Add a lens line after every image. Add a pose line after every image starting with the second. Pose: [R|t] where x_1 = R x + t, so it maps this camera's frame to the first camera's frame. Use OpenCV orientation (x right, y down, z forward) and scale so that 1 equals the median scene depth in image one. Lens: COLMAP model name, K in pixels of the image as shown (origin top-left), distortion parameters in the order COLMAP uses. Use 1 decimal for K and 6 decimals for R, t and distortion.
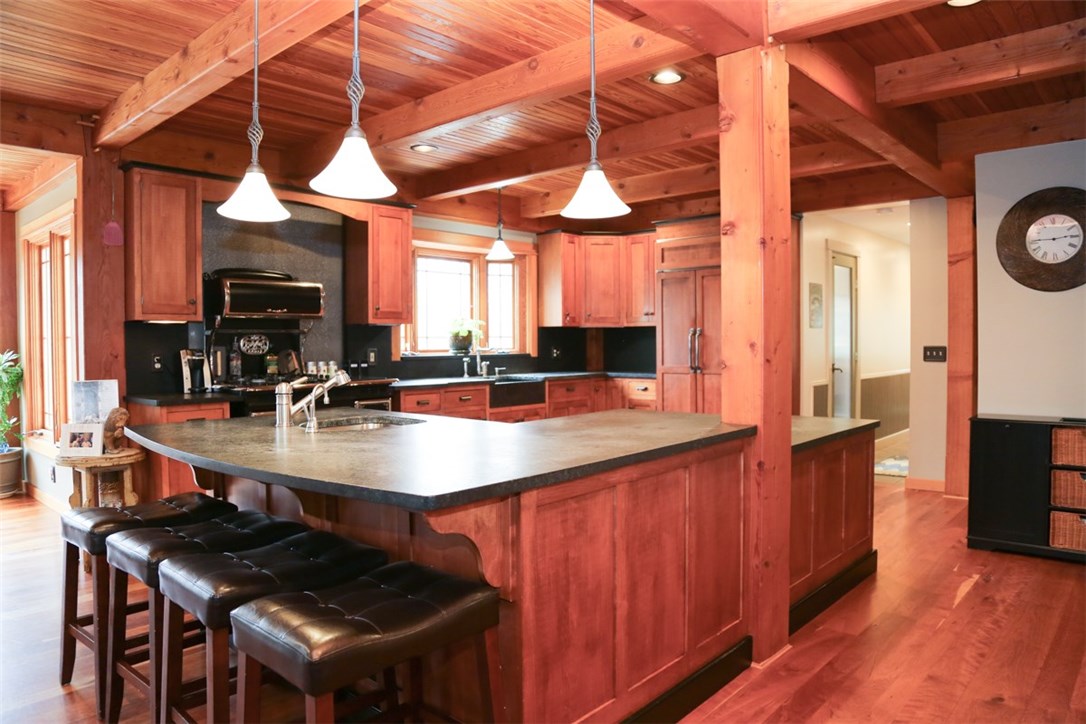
lens RADIAL K [[736.5, 0, 547.8], [0, 736.5, 360.5], [0, 0, 1]] dist [-0.103225, 0.010186]
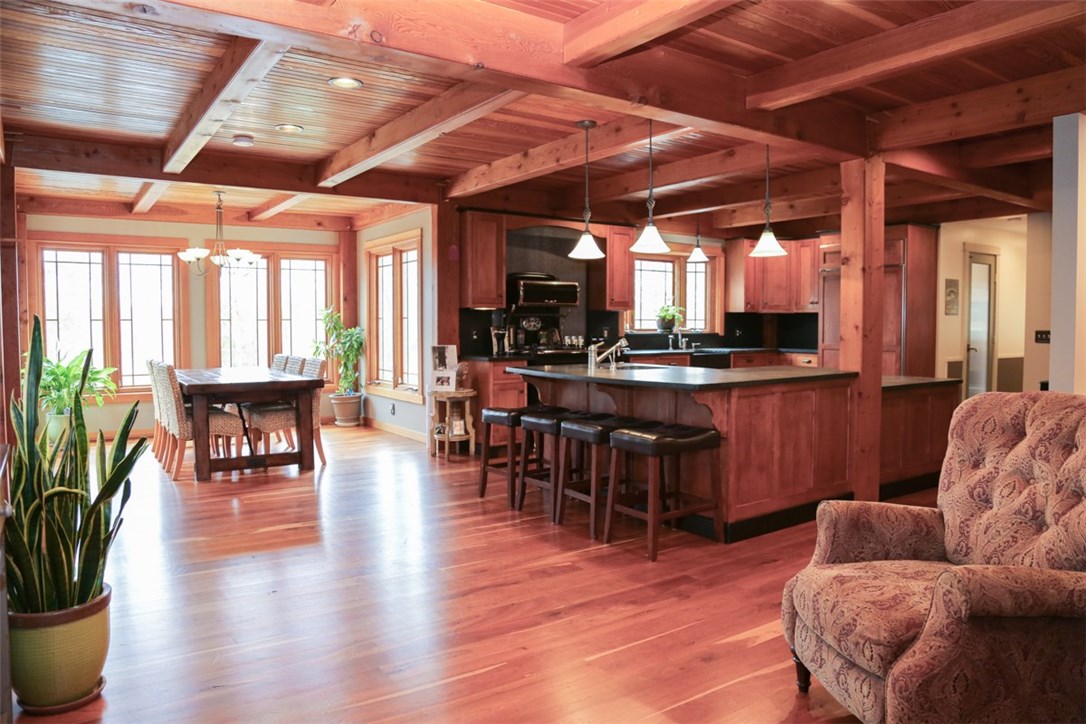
lens RADIAL K [[736.5, 0, 545.1], [0, 736.5, 361.2], [0, 0, 1]] dist [-0.103225, 0.010186]
pose [[0.971522, 0.019593, -0.236138, -0.020247], [-0.013272, 0.999511, 0.028327, 0.010646], [0.236577, -0.024387, 0.971307, -0.433140]]
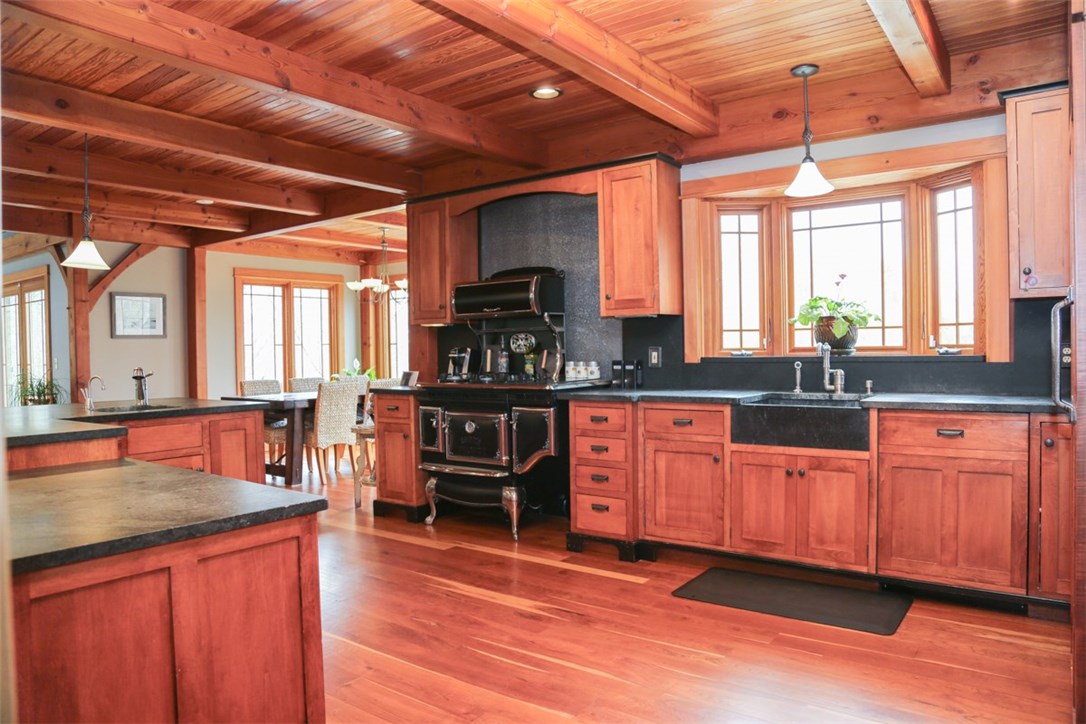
lens RADIAL K [[736.5, 0, 543.6], [0, 736.5, 363.5], [0, 0, 1]] dist [-0.103225, 0.010186]
pose [[0.108486, 0.027070, -0.993729, 0.578890], [-0.006406, 0.999627, 0.026531, -0.019863], [0.994077, 0.003488, 0.108619, 0.864172]]
